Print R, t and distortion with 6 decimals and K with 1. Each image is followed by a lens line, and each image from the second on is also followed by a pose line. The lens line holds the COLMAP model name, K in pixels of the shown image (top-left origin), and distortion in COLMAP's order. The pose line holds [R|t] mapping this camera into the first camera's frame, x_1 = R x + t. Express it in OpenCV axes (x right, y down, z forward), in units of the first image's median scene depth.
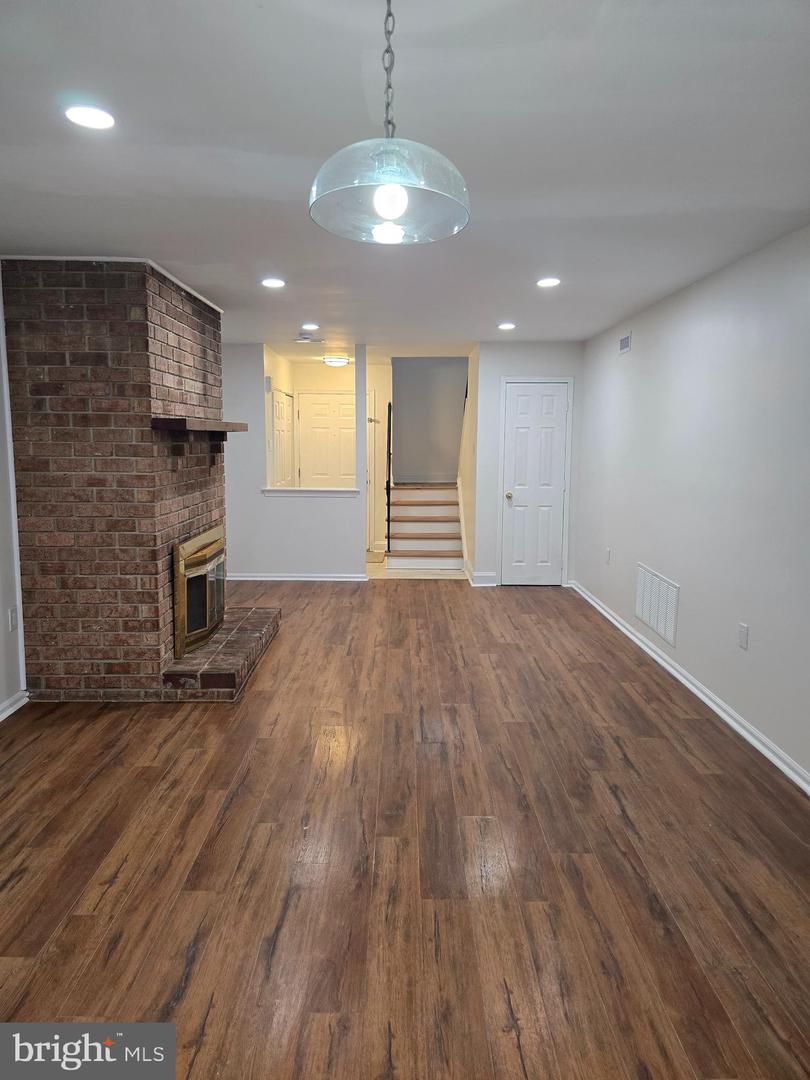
lens RADIAL K [[726.2, 0, 400.8], [0, 726.2, 534.8], [0, 0, 1]] dist [0.059935, -0.033156]
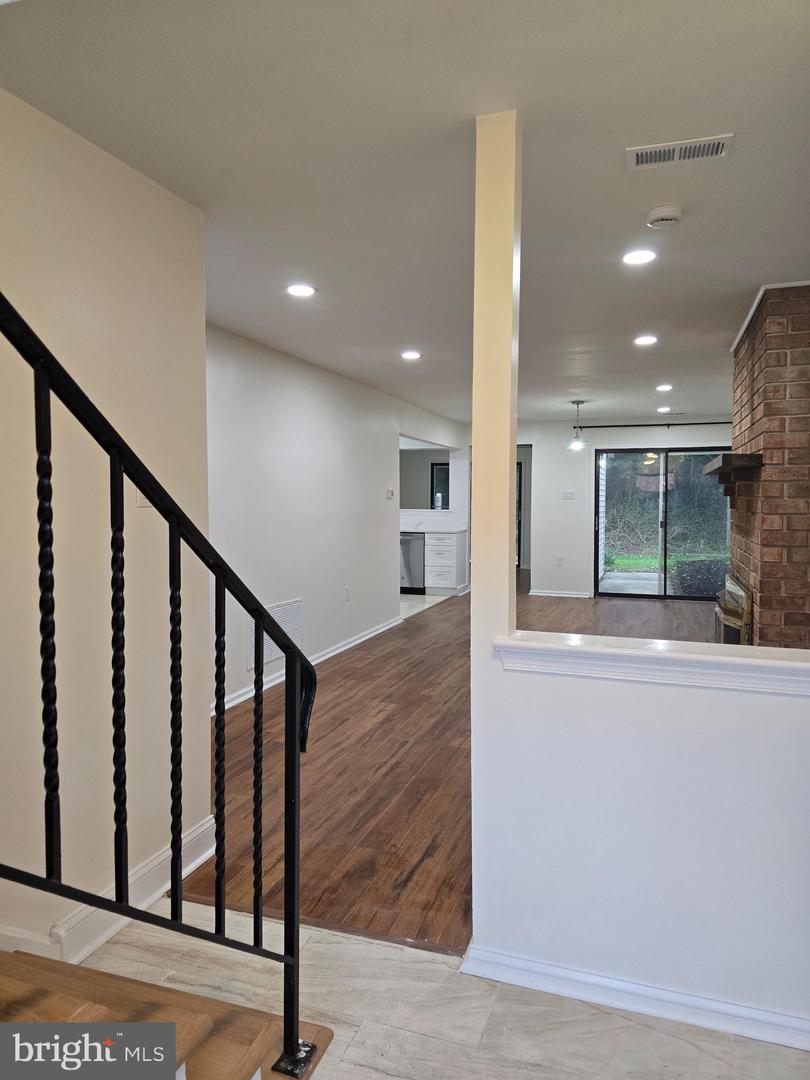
lens RADIAL K [[726.2, 0, 407.4], [0, 726.2, 534.6], [0, 0, 1]] dist [0.059935, -0.033156]
pose [[-0.947070, -0.022838, 0.320215, -0.755972], [0.036597, 0.983283, 0.178368, -0.319980], [-0.318935, 0.180646, -0.930402, 2.953494]]
